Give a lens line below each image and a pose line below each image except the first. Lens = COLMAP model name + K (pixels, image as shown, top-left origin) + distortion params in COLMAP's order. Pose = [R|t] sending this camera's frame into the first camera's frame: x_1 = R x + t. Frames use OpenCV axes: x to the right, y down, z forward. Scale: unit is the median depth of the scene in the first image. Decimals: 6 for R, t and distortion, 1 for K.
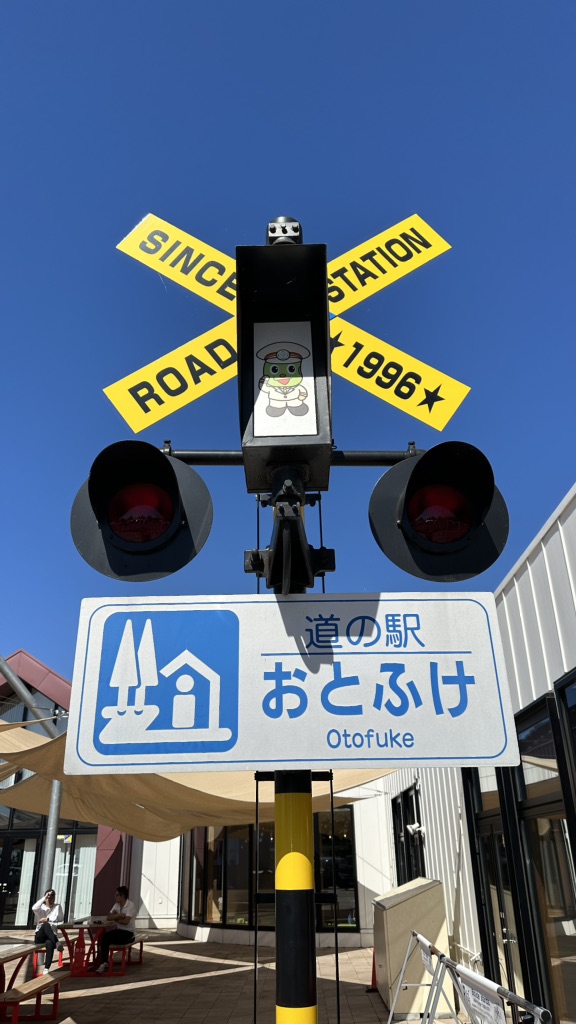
lens RADIAL K [[714.0, 0, 286.4], [0, 714.0, 518.0], [0, 0, 1]] dist [0.127964, -0.001343]
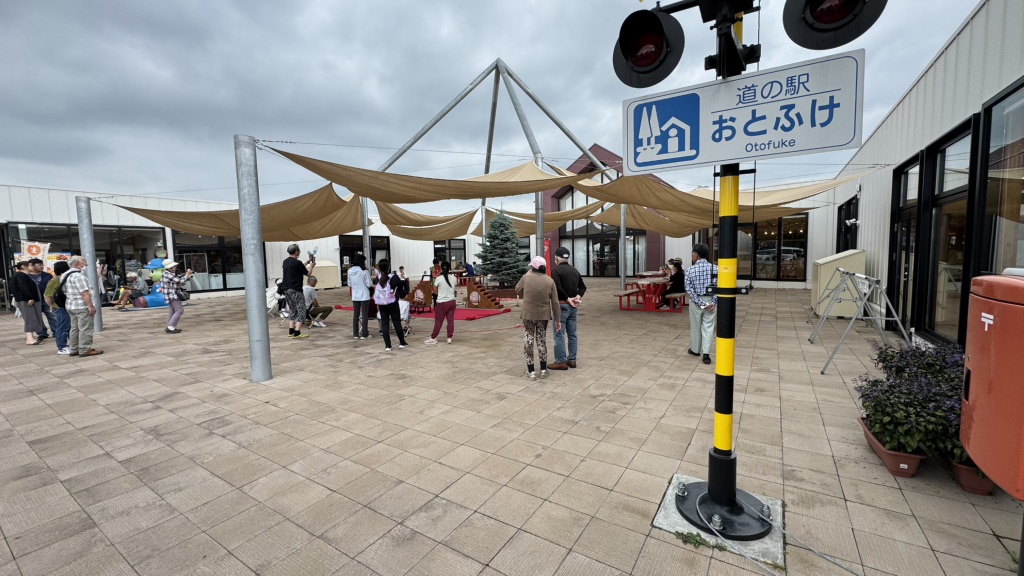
lens RADIAL K [[407.3, 0, 512.0], [0, 407.3, 288.0], [0, 0, 1]] dist [0.000955, -0.000282]
pose [[0.853133, 0.039894, -0.520167, 0.105595], [0.227511, 0.868812, 0.439778, -0.016900], [0.469472, -0.493532, 0.732135, -0.375747]]
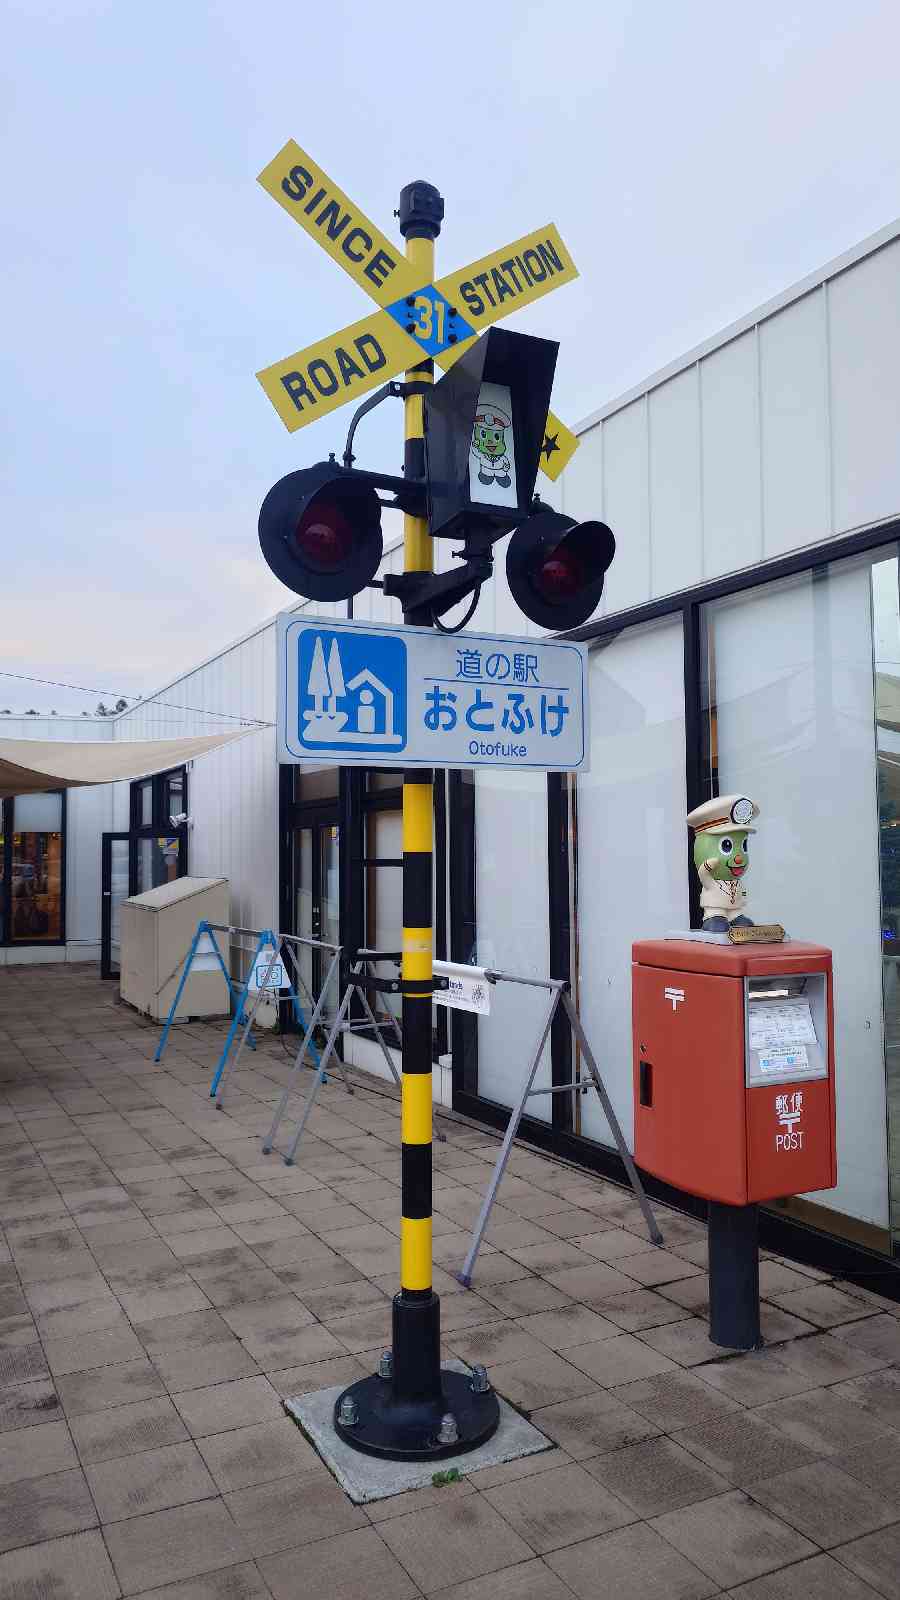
lens RADIAL K [[1127.6, 0, 450.0], [0, 1127.6, 800.0], [0, 0, 1]] dist [0.020989, -0.000066]
pose [[0.882316, 0.032564, 0.469529, -0.882002], [-0.204742, 0.924821, 0.320602, -0.236826], [-0.423791, -0.379005, 0.822652, -0.650724]]
